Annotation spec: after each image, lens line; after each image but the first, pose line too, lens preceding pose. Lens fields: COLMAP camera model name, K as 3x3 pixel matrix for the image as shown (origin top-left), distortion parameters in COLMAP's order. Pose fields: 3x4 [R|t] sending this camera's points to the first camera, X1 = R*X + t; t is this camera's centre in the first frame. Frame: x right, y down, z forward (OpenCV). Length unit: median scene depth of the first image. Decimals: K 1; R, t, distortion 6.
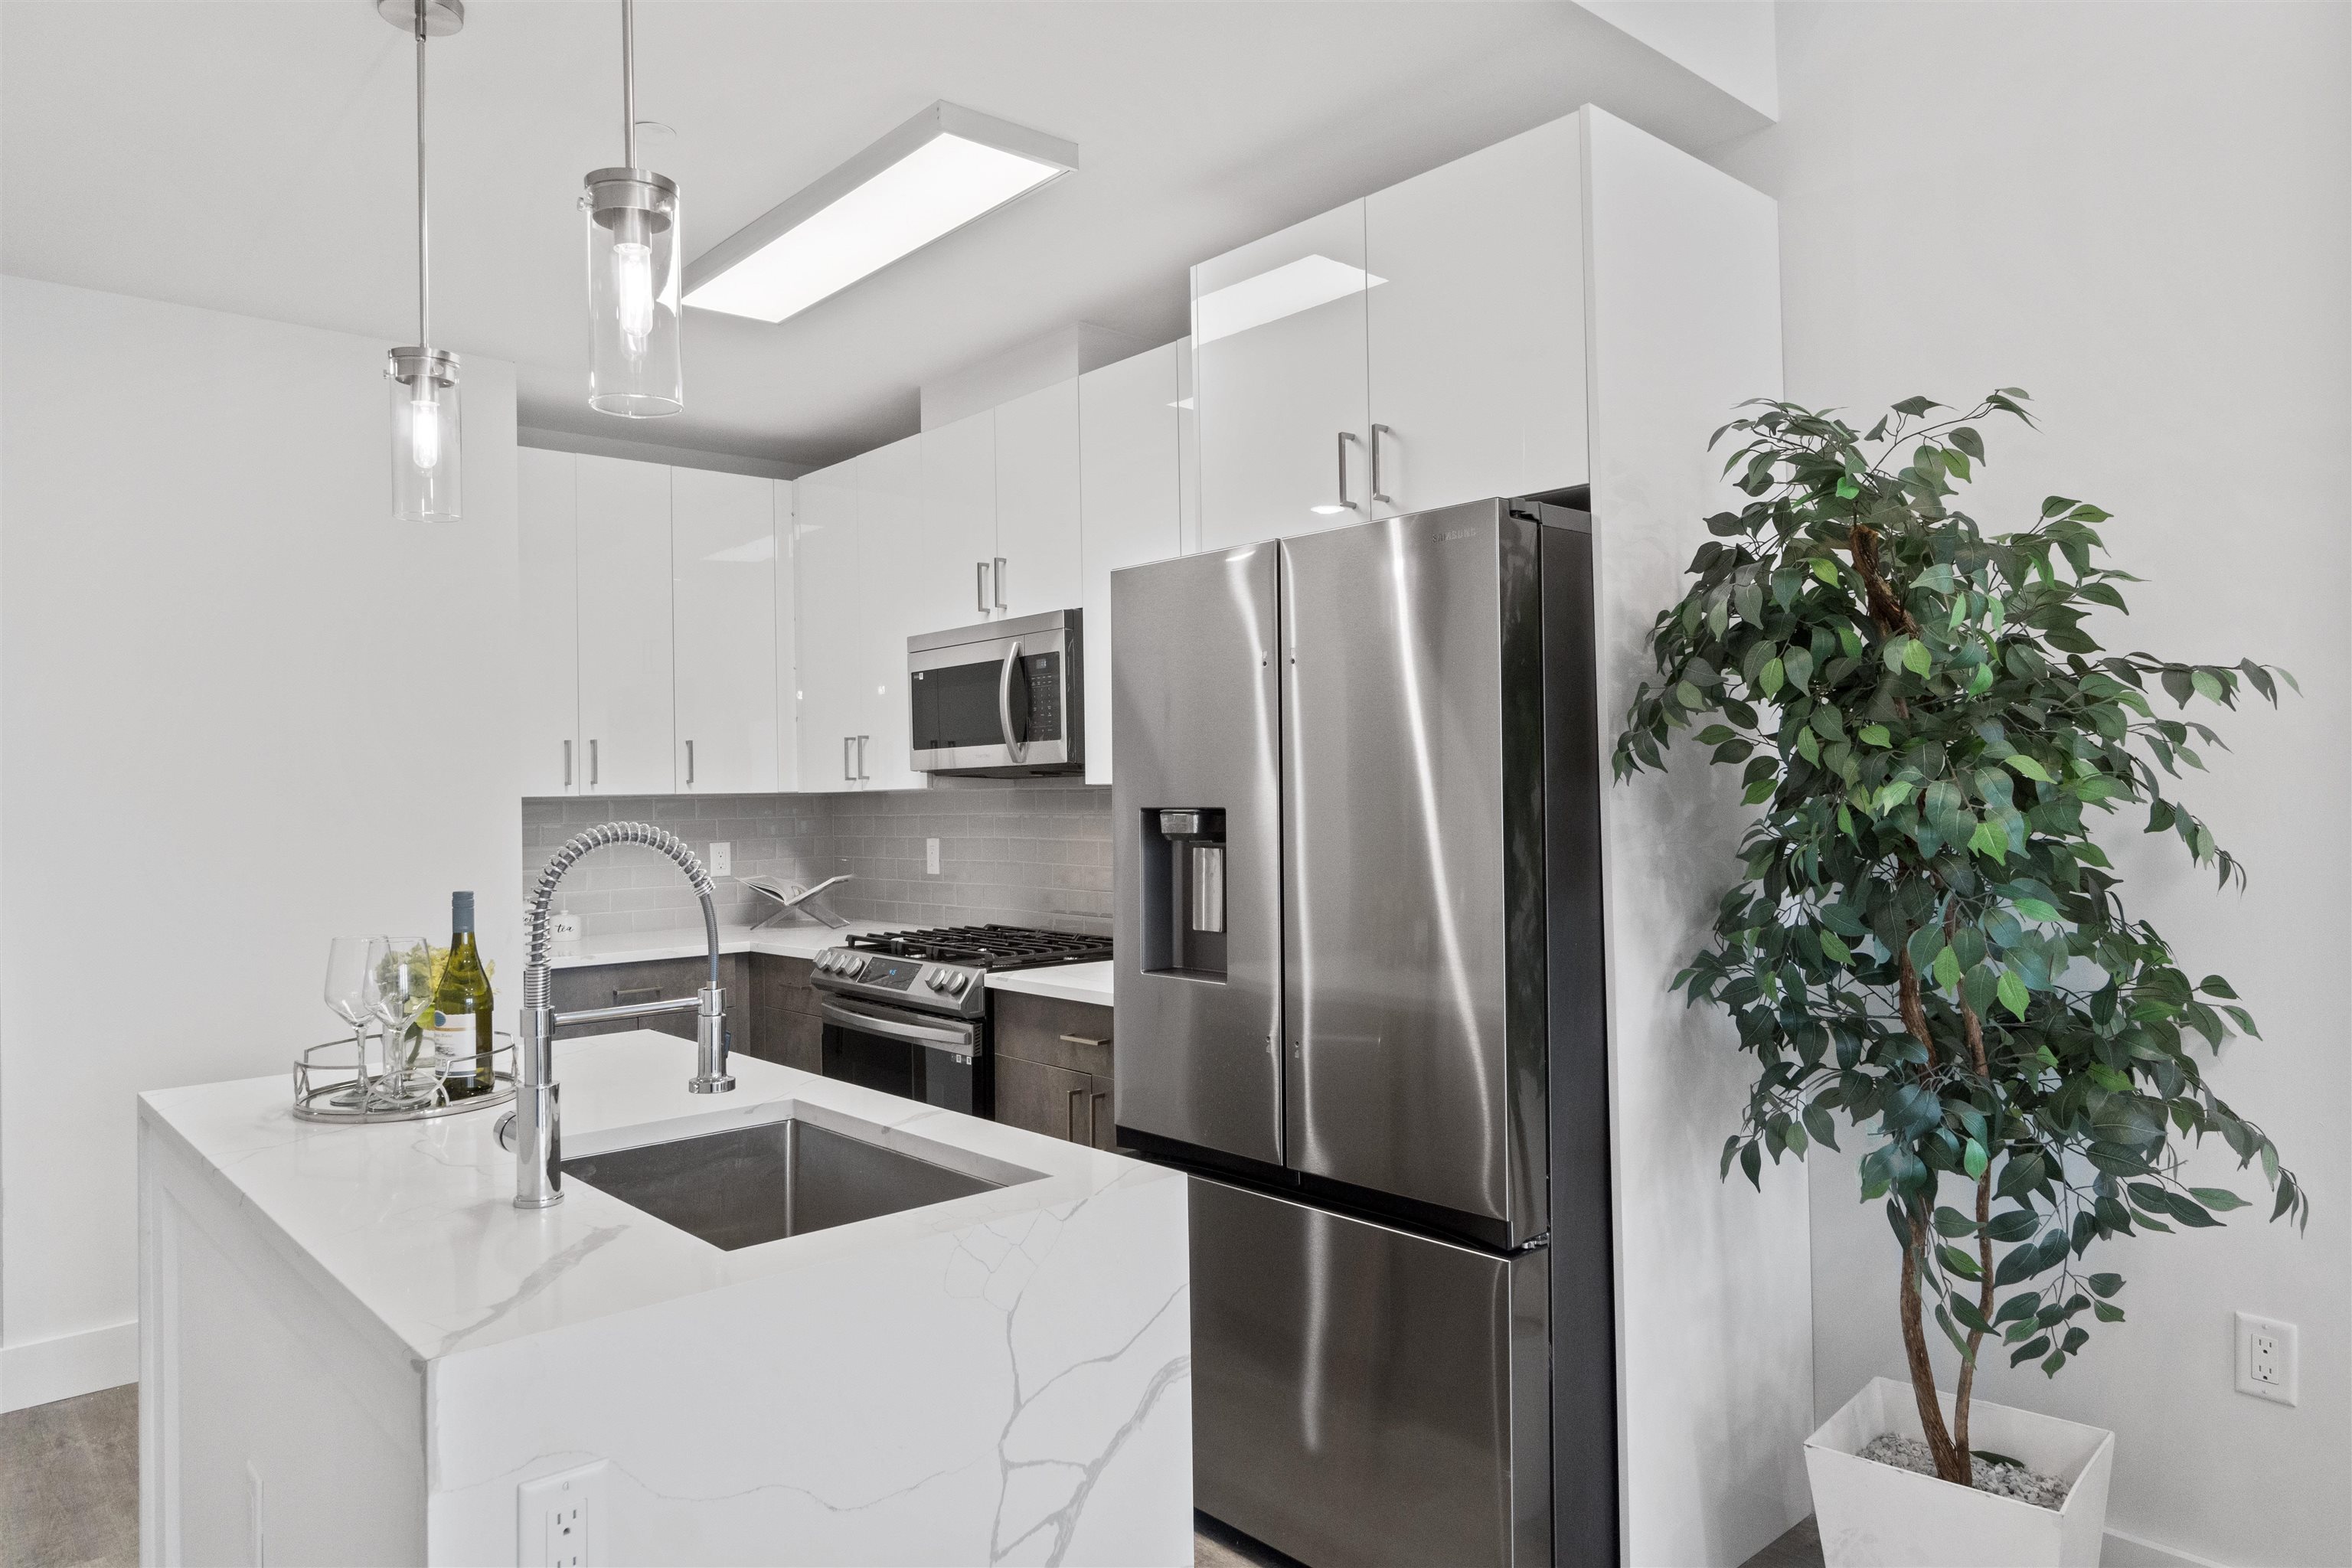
lens RADIAL K [[1481.1, 0, 1172.3], [0, 1481.1, 780.5], [0, 0, 1]] dist [-0.004461, -0.000051]
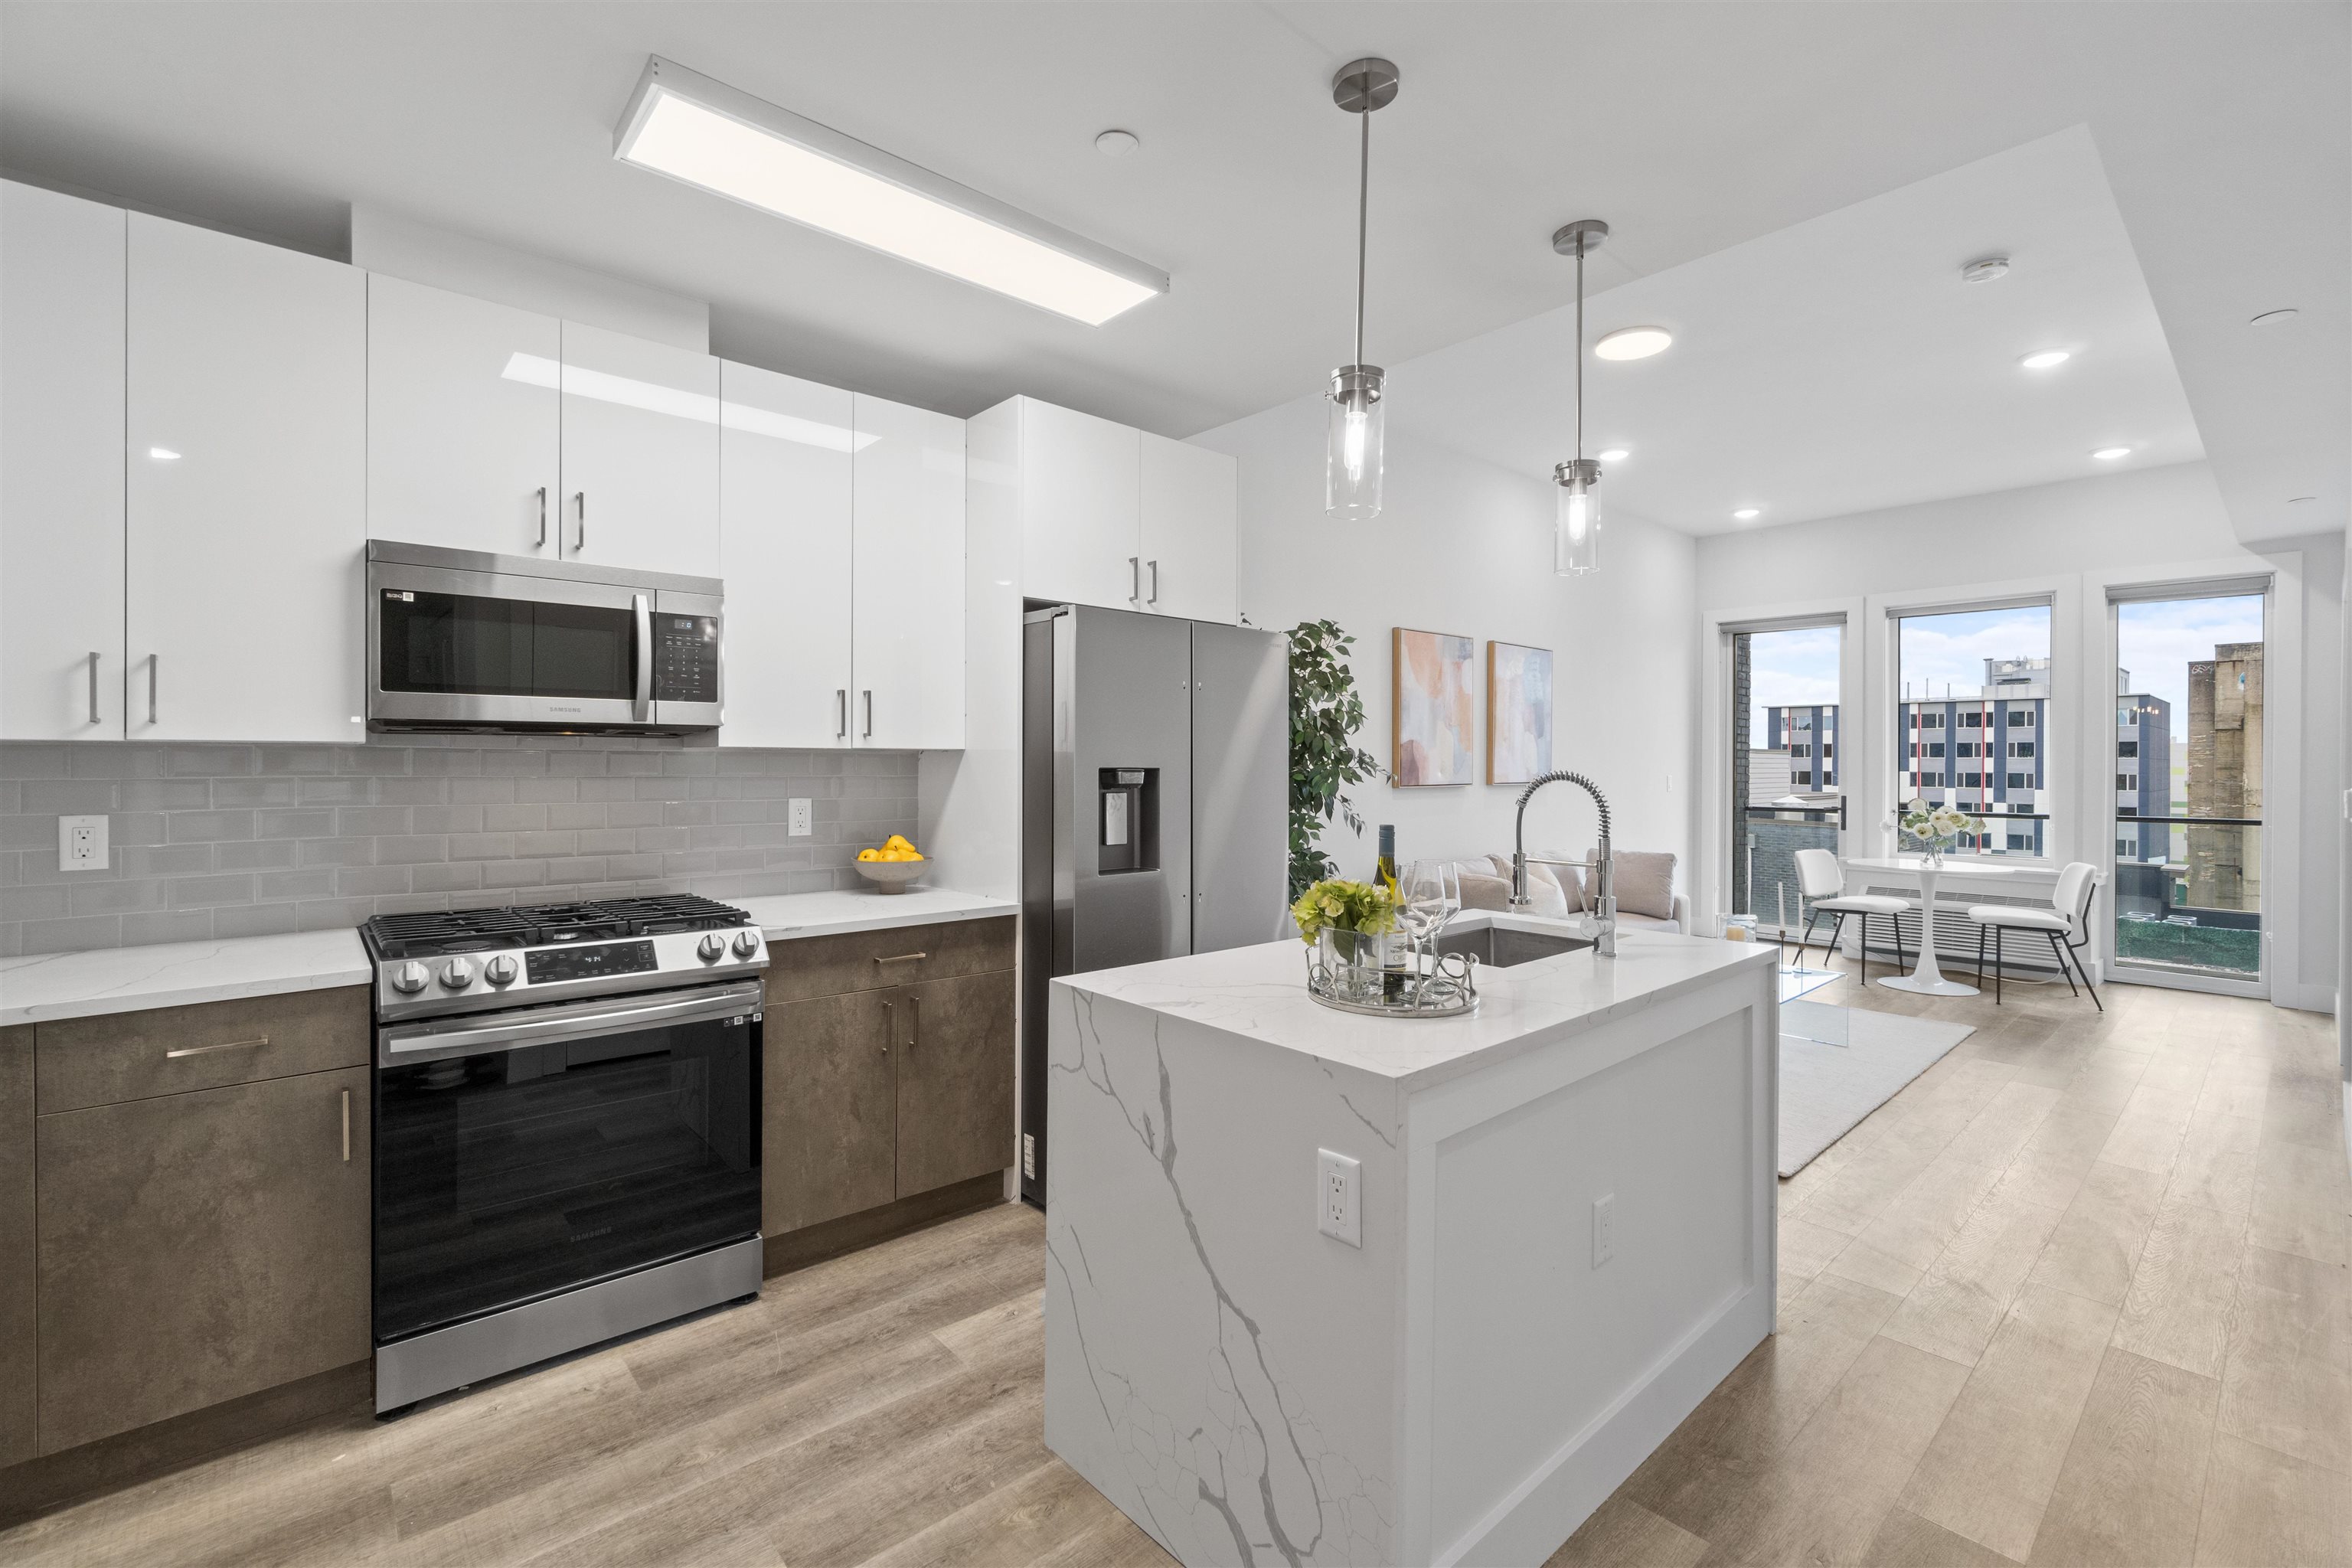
lens RADIAL K [[1023.3, 0, 1191.2], [0, 1023.3, 768.4], [0, 0, 1]] dist [-0.001997, -0.000159]
pose [[-0.003003, -0.000885, 0.999995, -0.856585], [-0.026467, 0.999649, 0.000805, 0.009501], [-0.999645, -0.026464, -0.003025, 0.720143]]
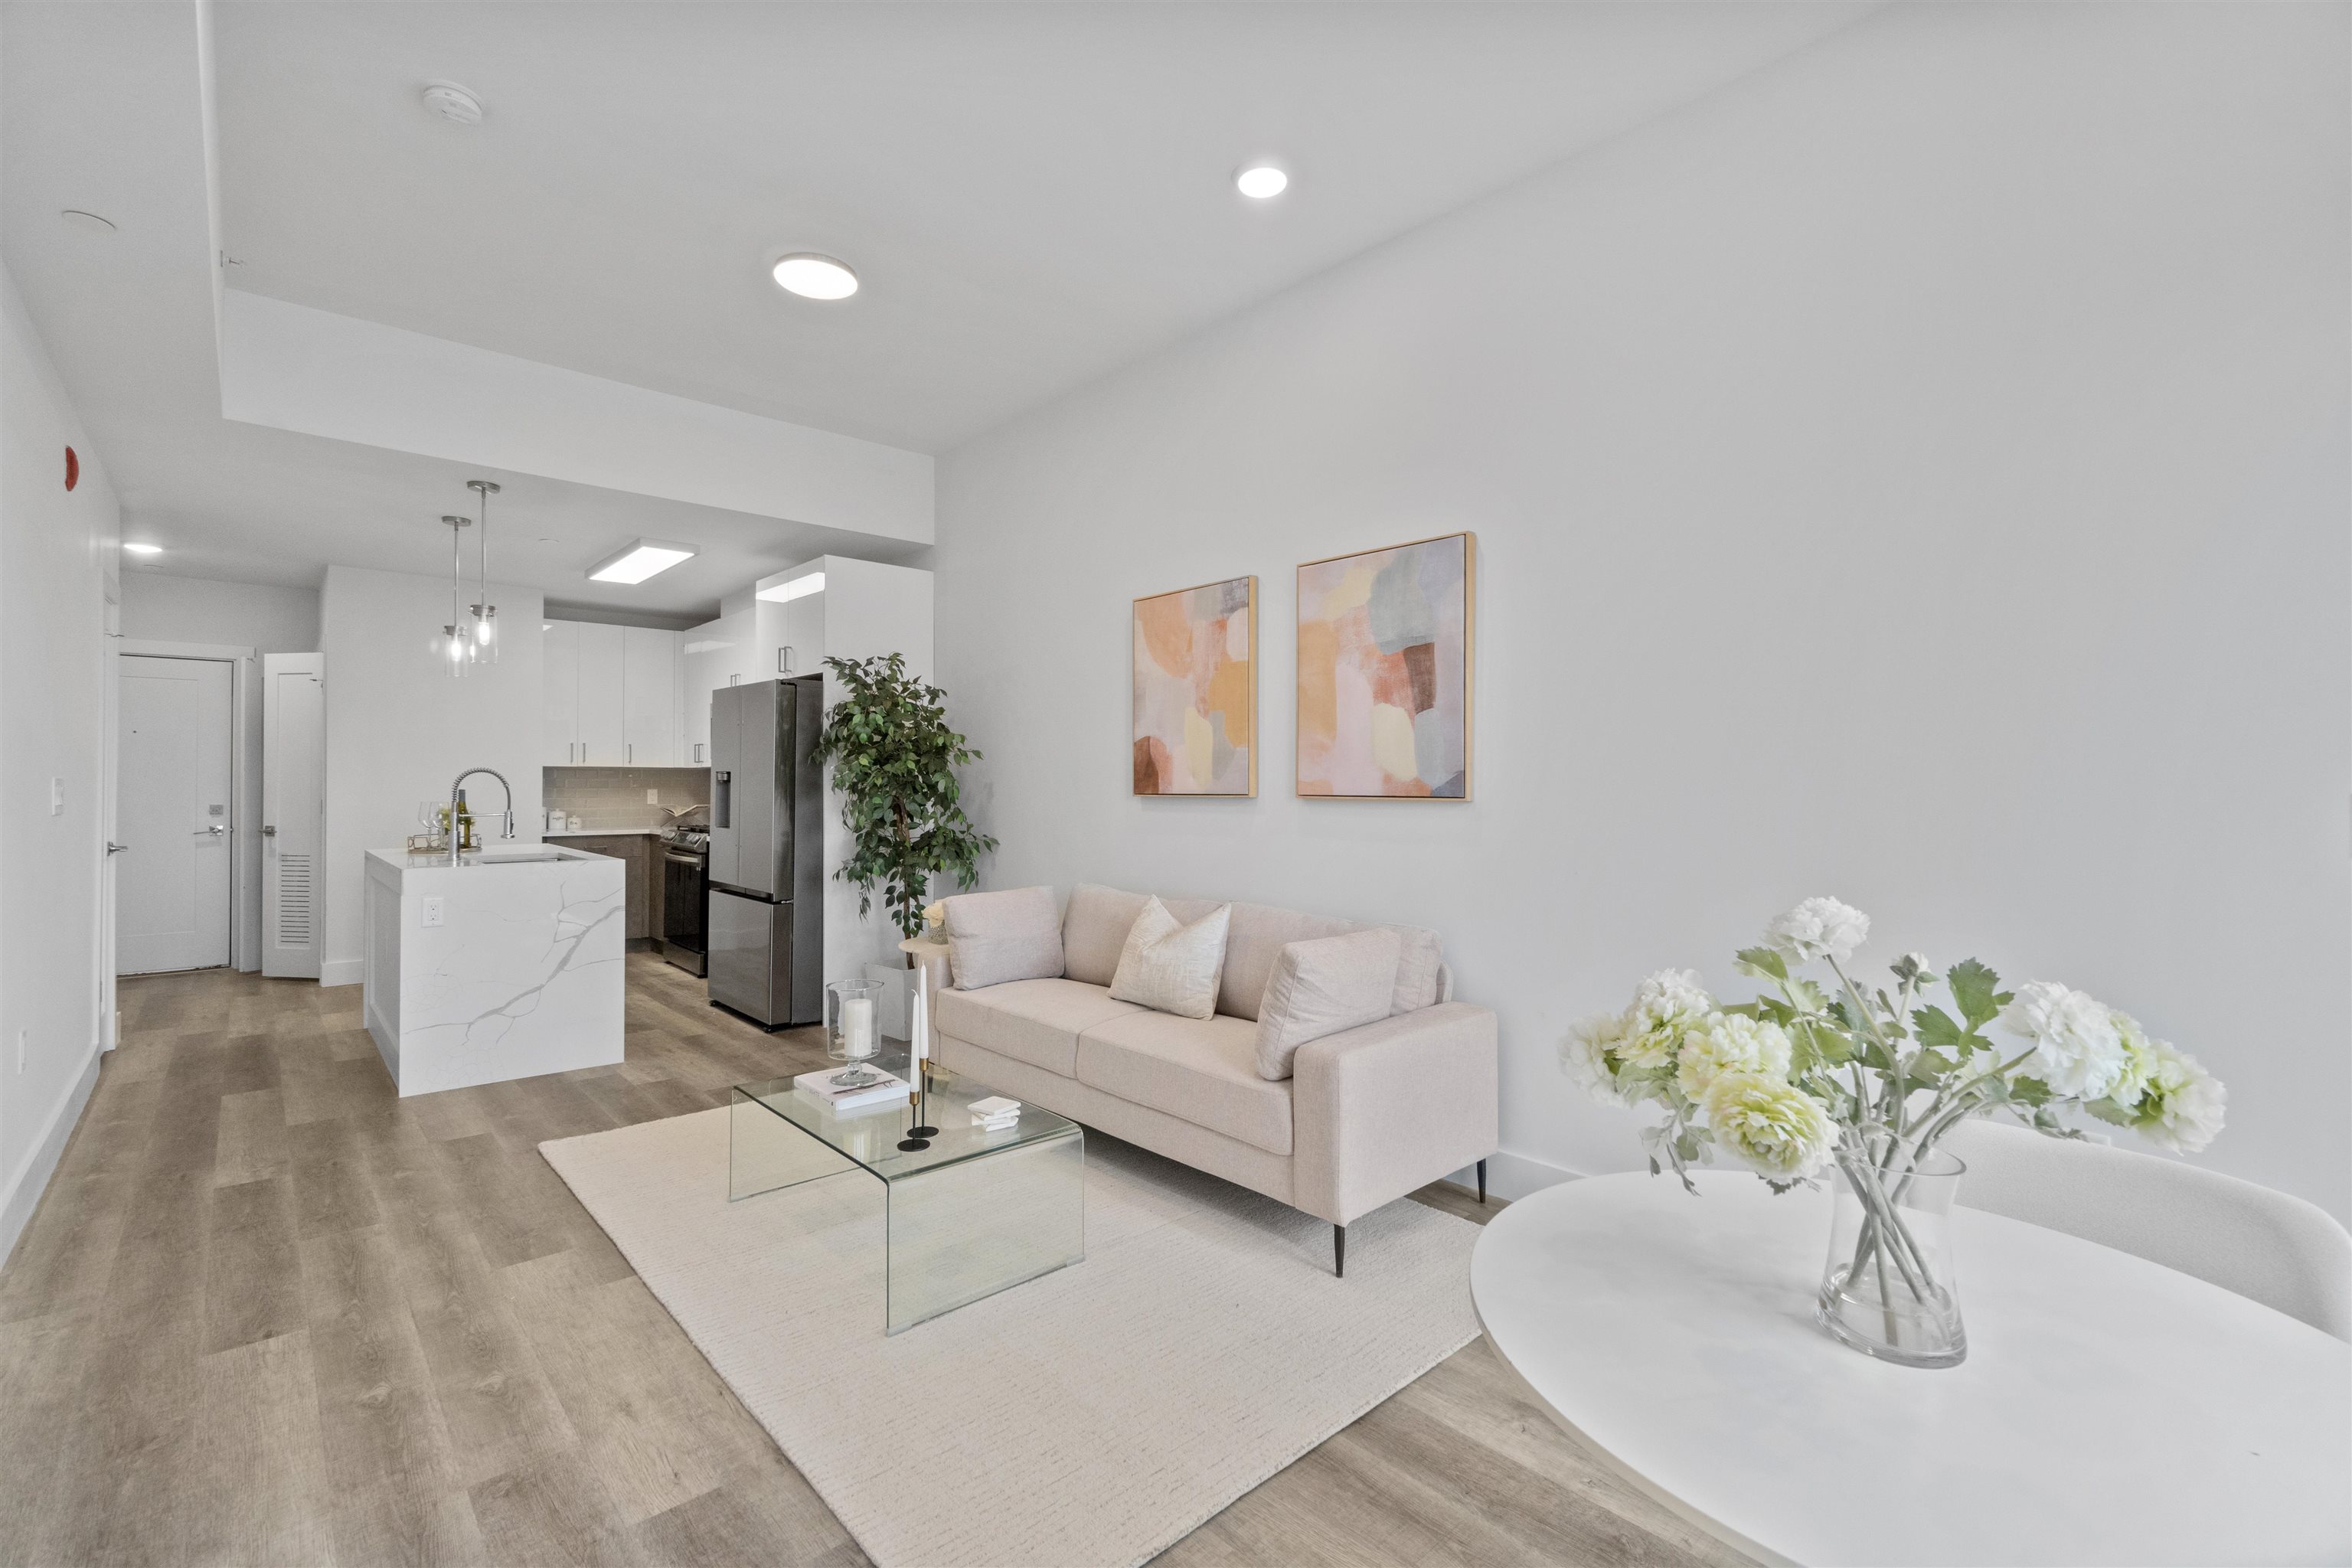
lens RADIAL K [[1023.3, 0, 1166.1], [0, 1023.3, 783.9], [0, 0, 1]] dist [-0.001997, -0.000159]
pose [[0.999741, 0.022533, 0.003199, 0.678371], [-0.022556, 0.999717, 0.007547, 0.005694], [-0.003028, -0.007618, 0.999966, -0.811871]]
